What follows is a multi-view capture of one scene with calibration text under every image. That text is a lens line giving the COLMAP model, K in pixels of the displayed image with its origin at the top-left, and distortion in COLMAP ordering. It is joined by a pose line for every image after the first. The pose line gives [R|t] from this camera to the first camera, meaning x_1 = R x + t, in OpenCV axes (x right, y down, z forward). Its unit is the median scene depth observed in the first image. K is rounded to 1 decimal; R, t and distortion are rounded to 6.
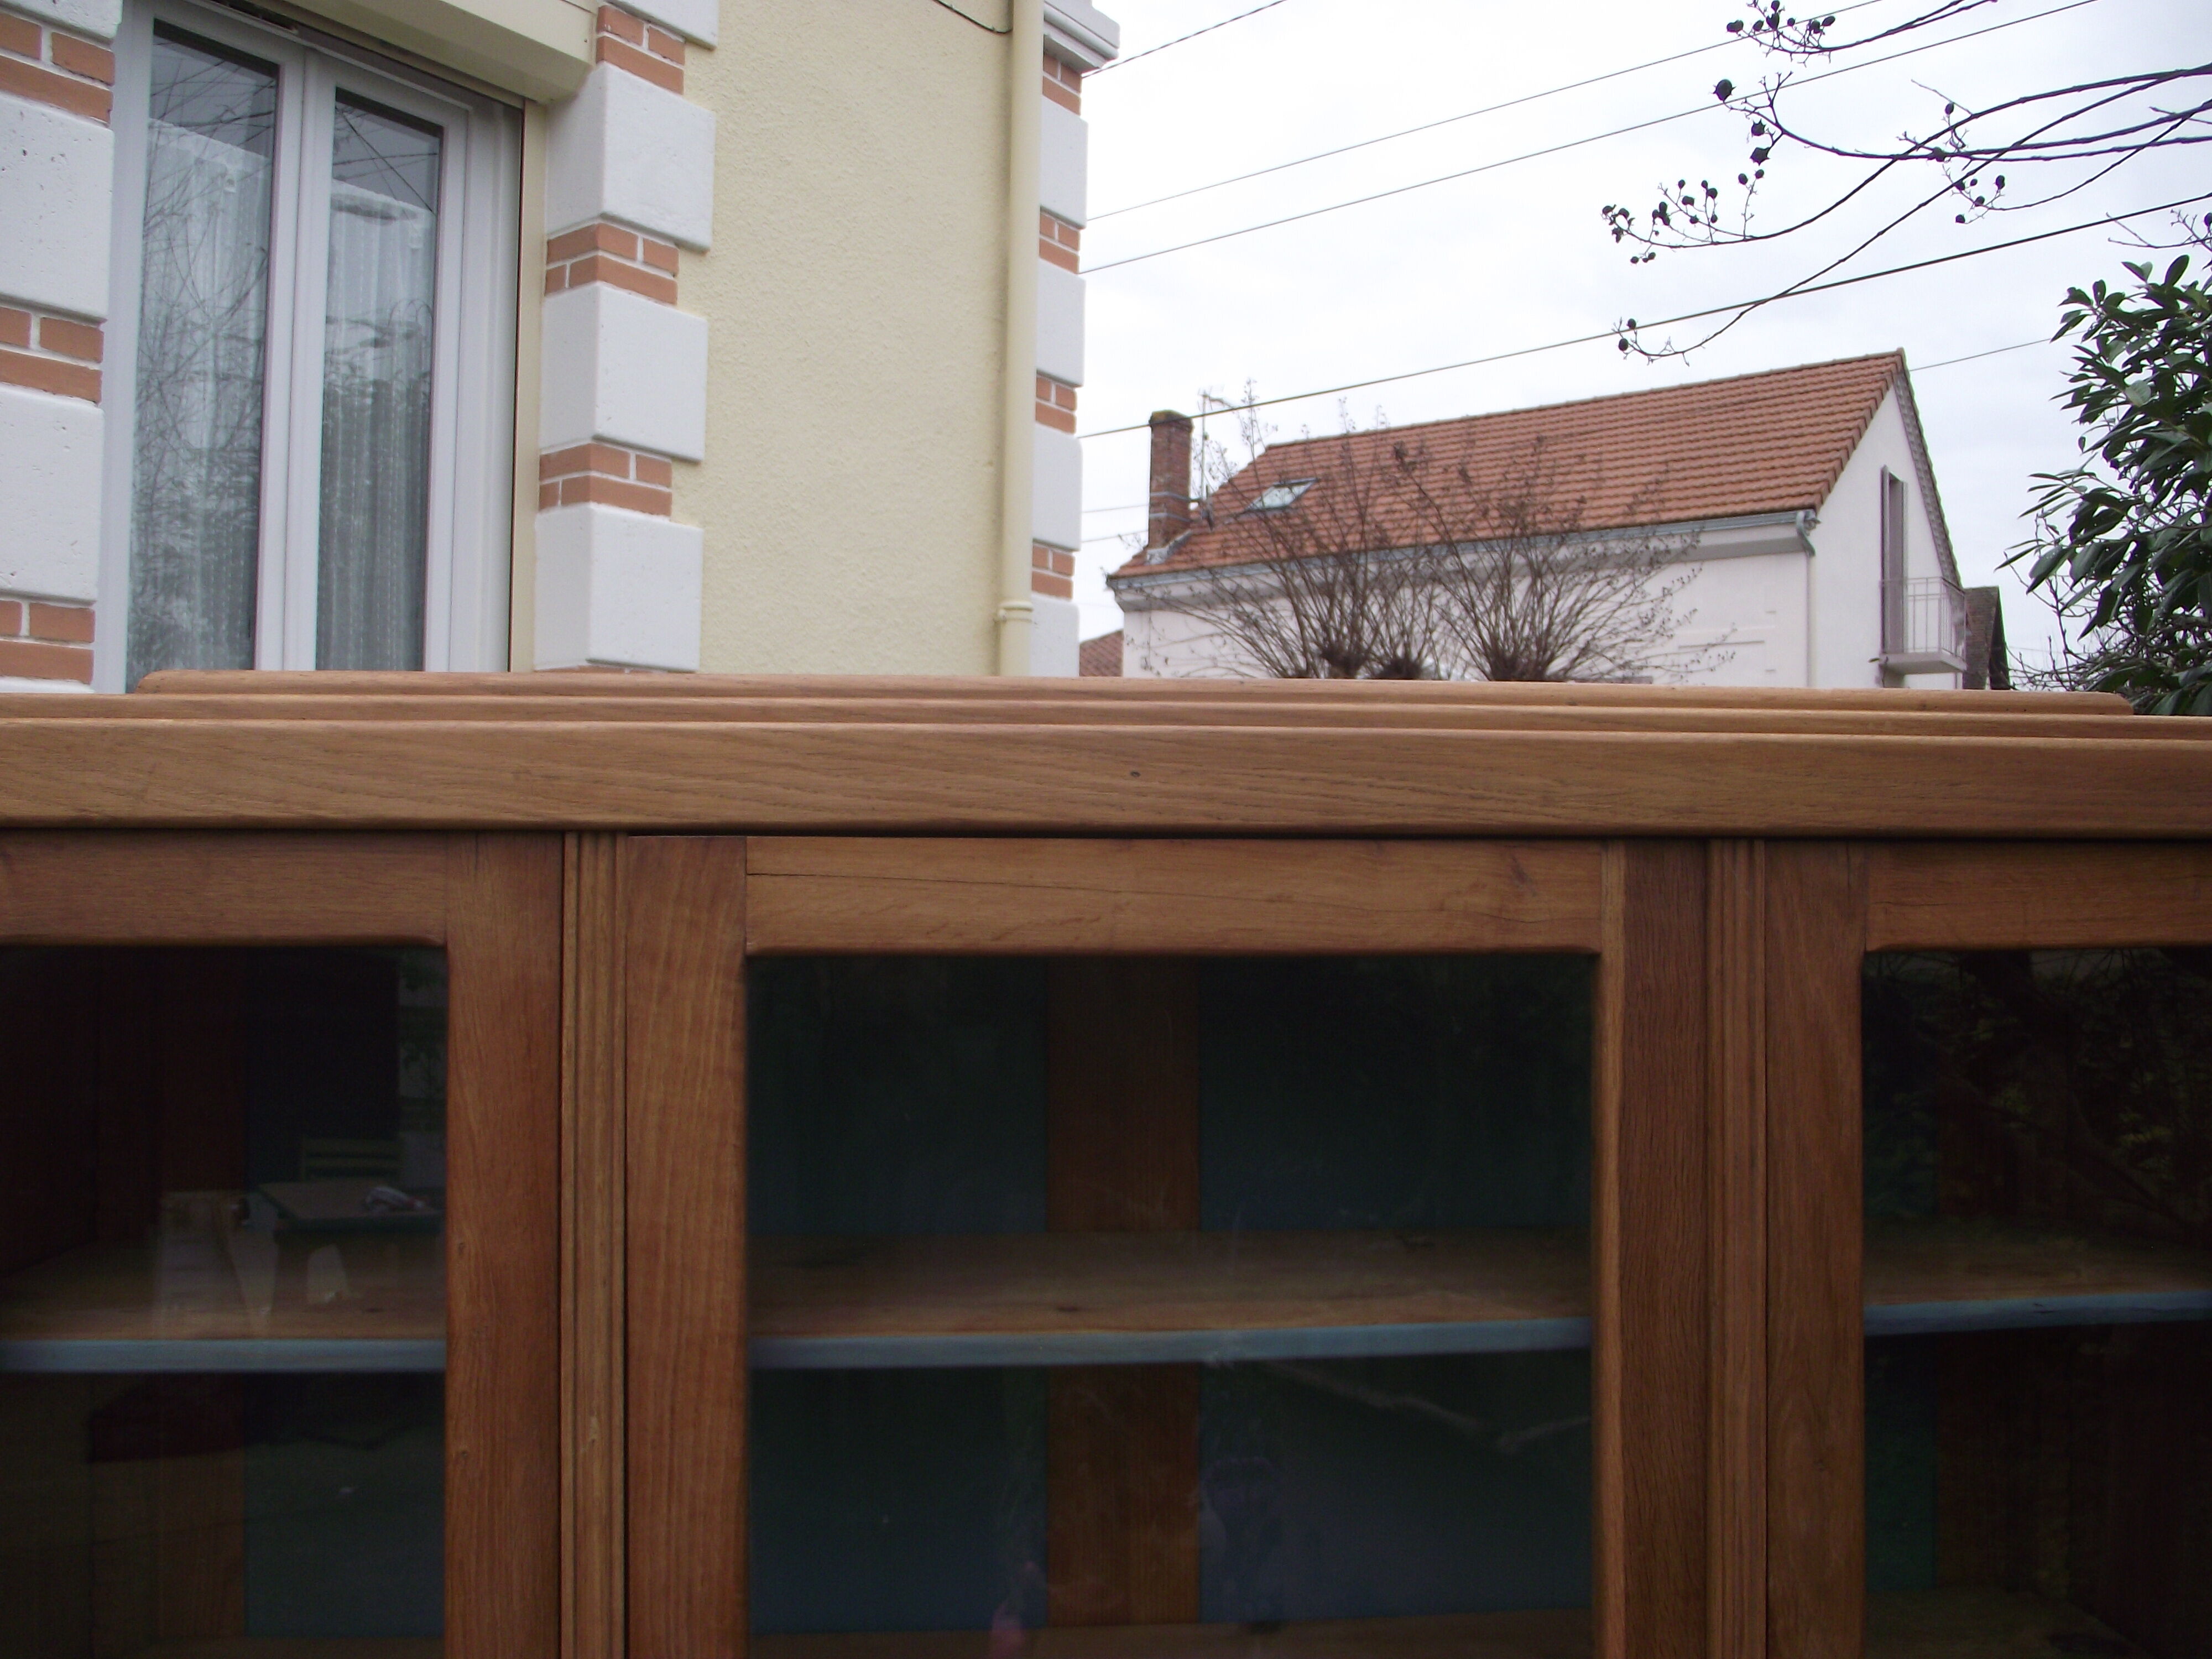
lens RADIAL K [[1736.1, 0, 1106.0], [0, 1736.1, 829.5], [0, 0, 1]] dist [-0.089251, 0.063276]
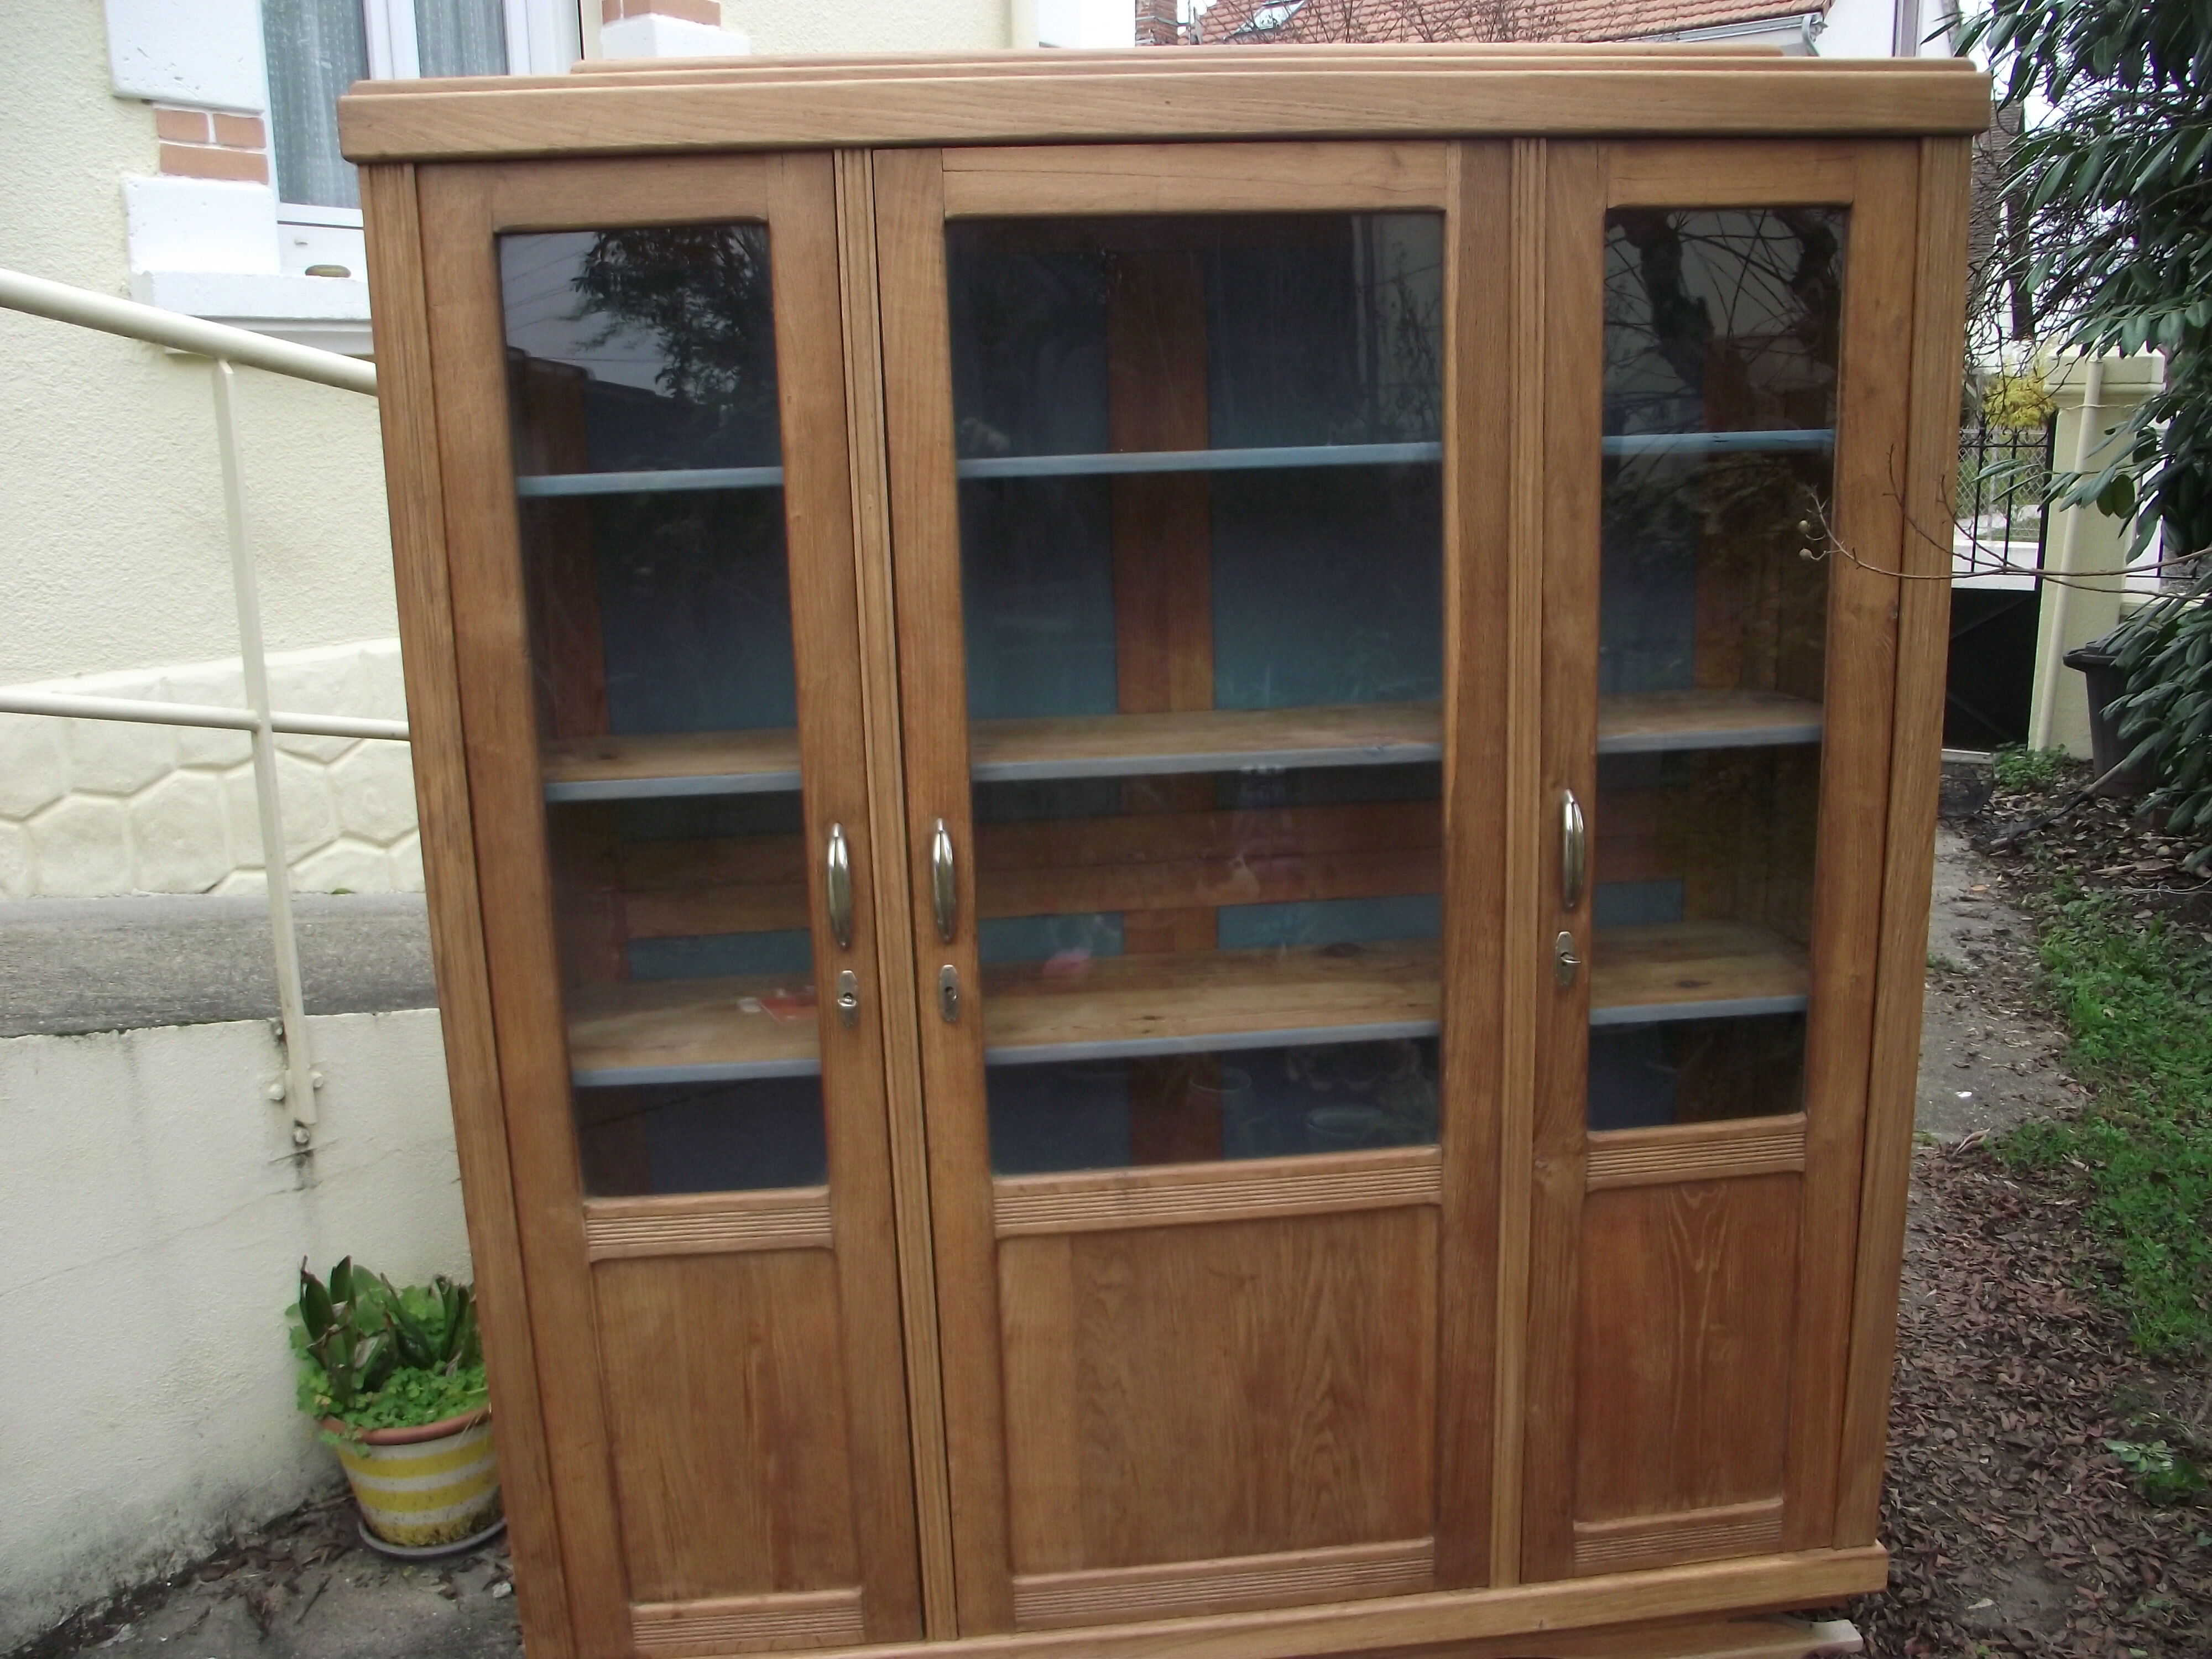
lens RADIAL K [[1736.7, 0, 1106.1], [0, 1736.7, 808.6], [0, 0, 1]] dist [-0.080477, 0.042759]
pose [[0.999404, -0.034226, -0.004450, -0.057041], [0.034312, 0.971344, 0.235188, 0.232706], [-0.003727, -0.235201, 0.971940, -0.761010]]
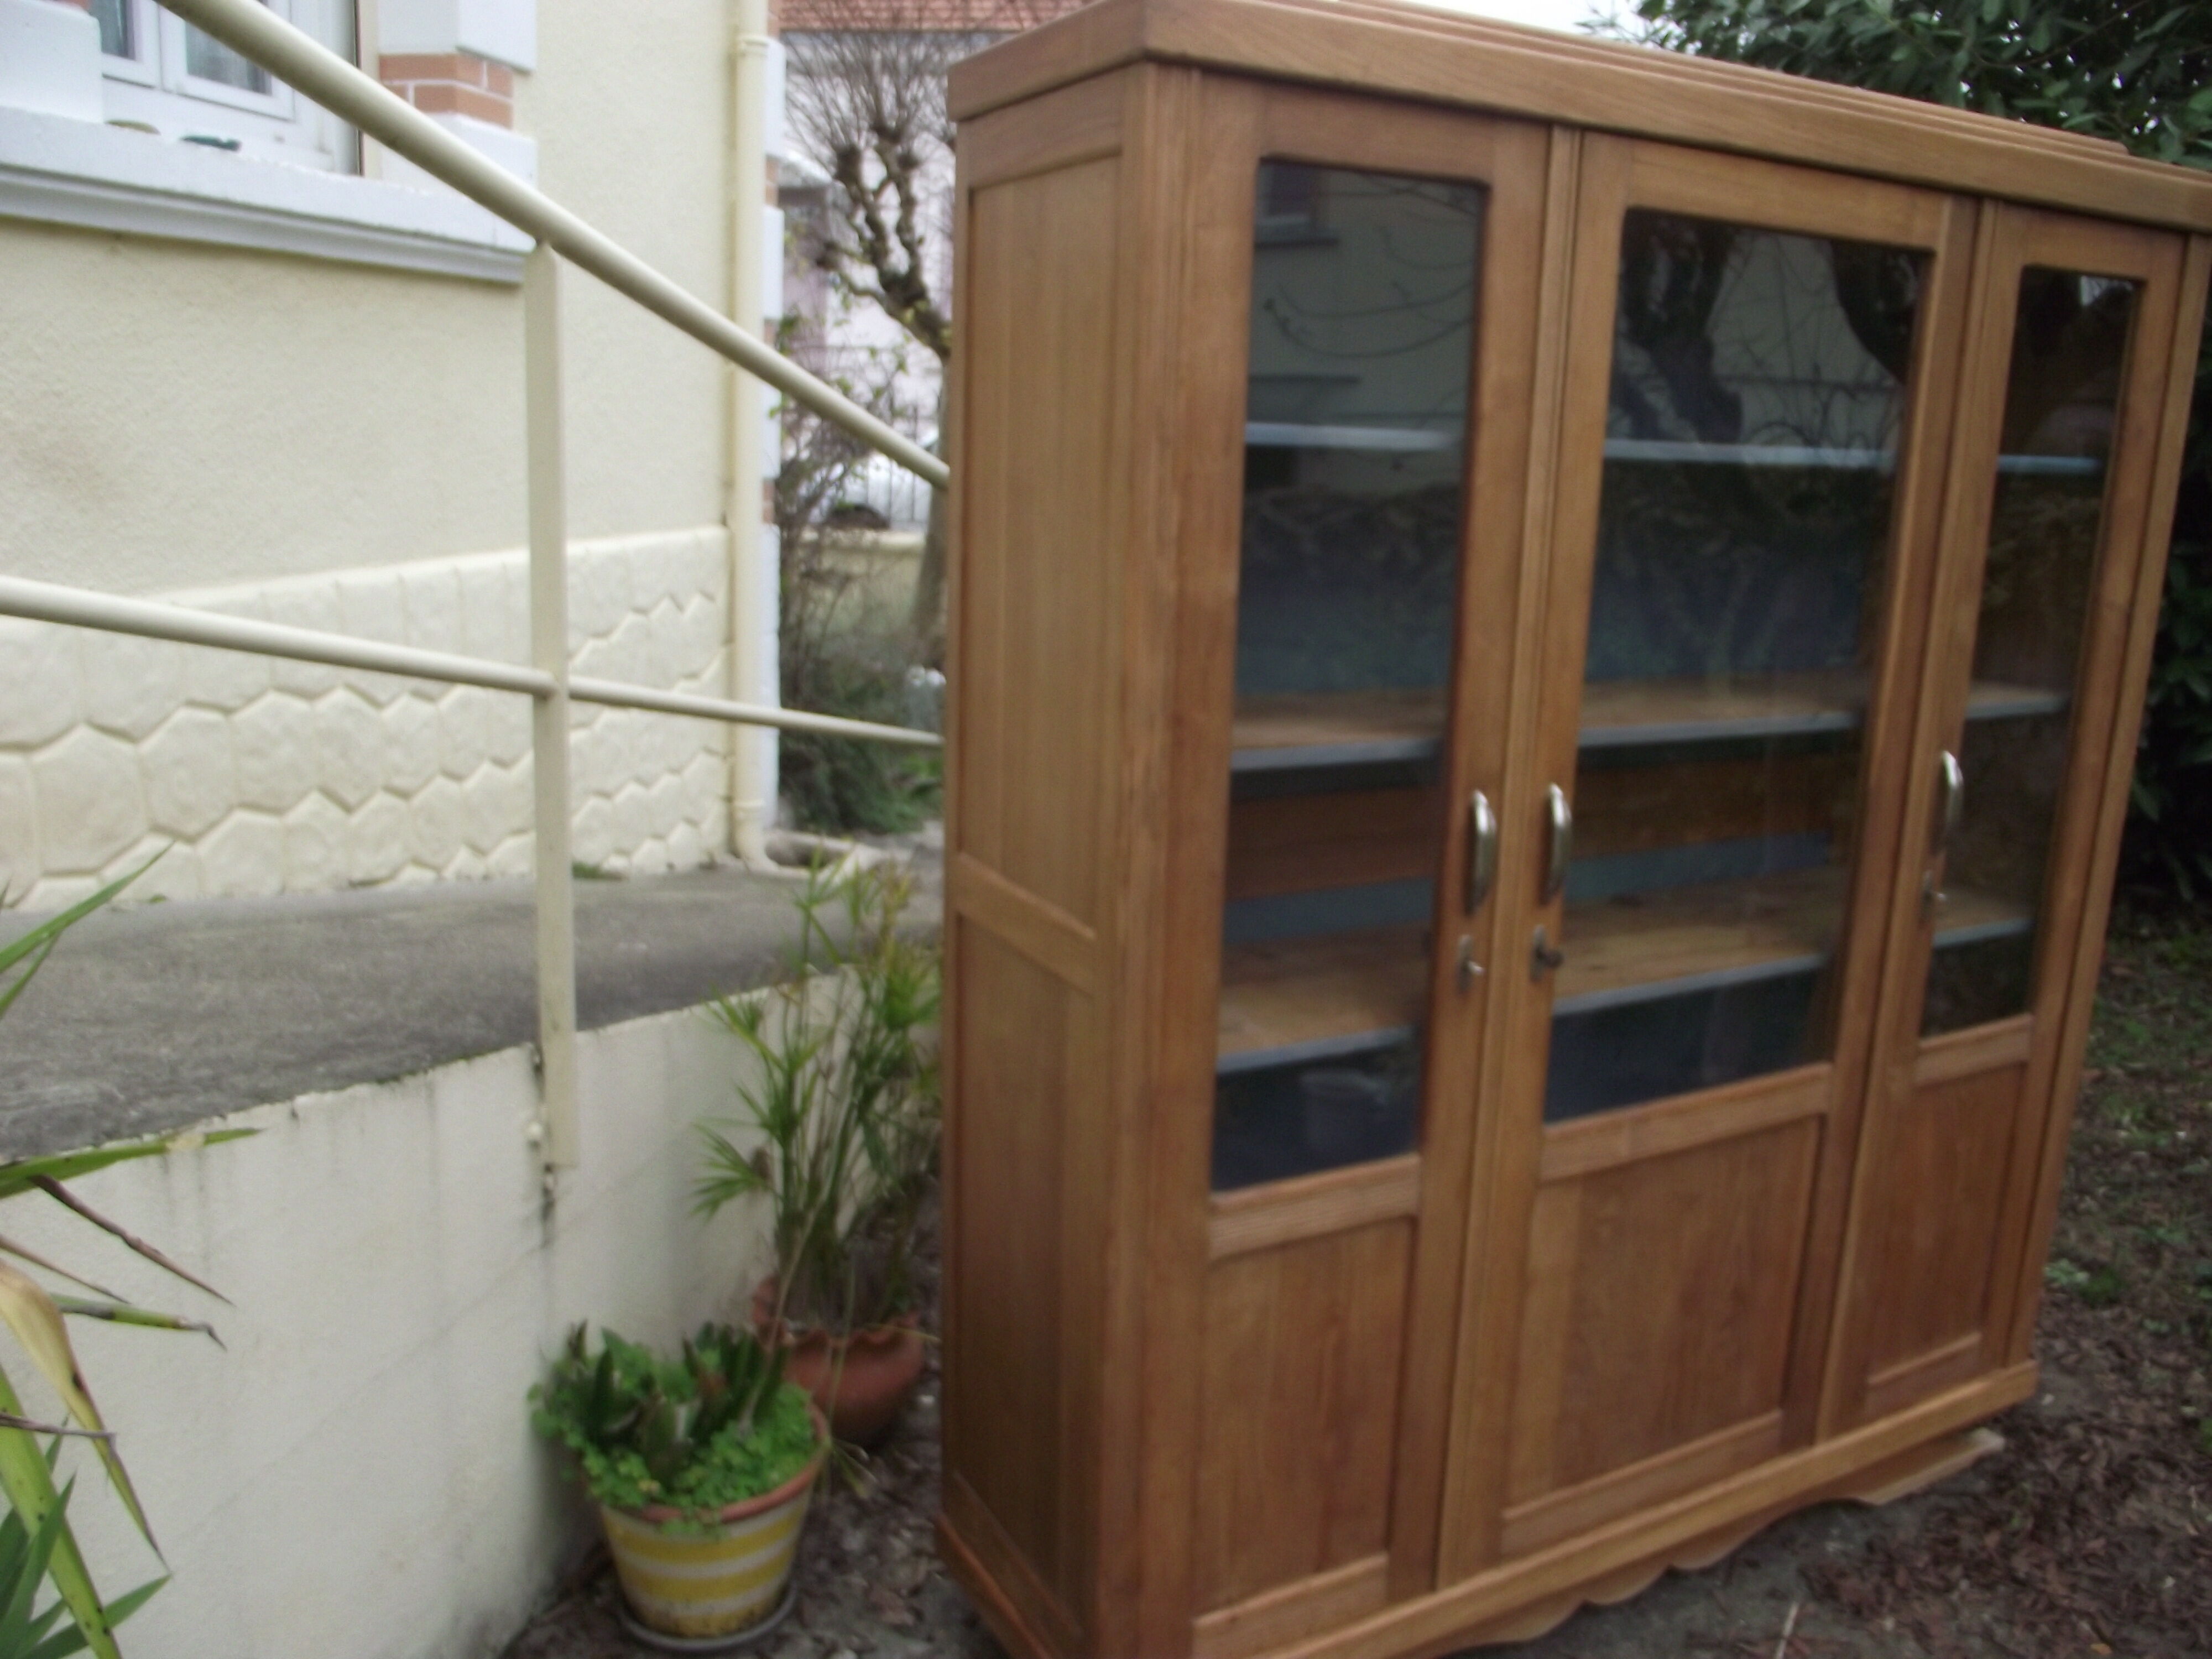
lens RADIAL K [[1744.6, 0, 1104.9], [0, 1744.6, 812.0], [0, 0, 1]] dist [-0.086344, 0.051475]
pose [[0.915792, -0.057941, 0.397451, -1.372798], [-0.046634, 0.967509, 0.248498, 0.249056], [-0.398936, -0.246108, 0.883335, -0.481558]]
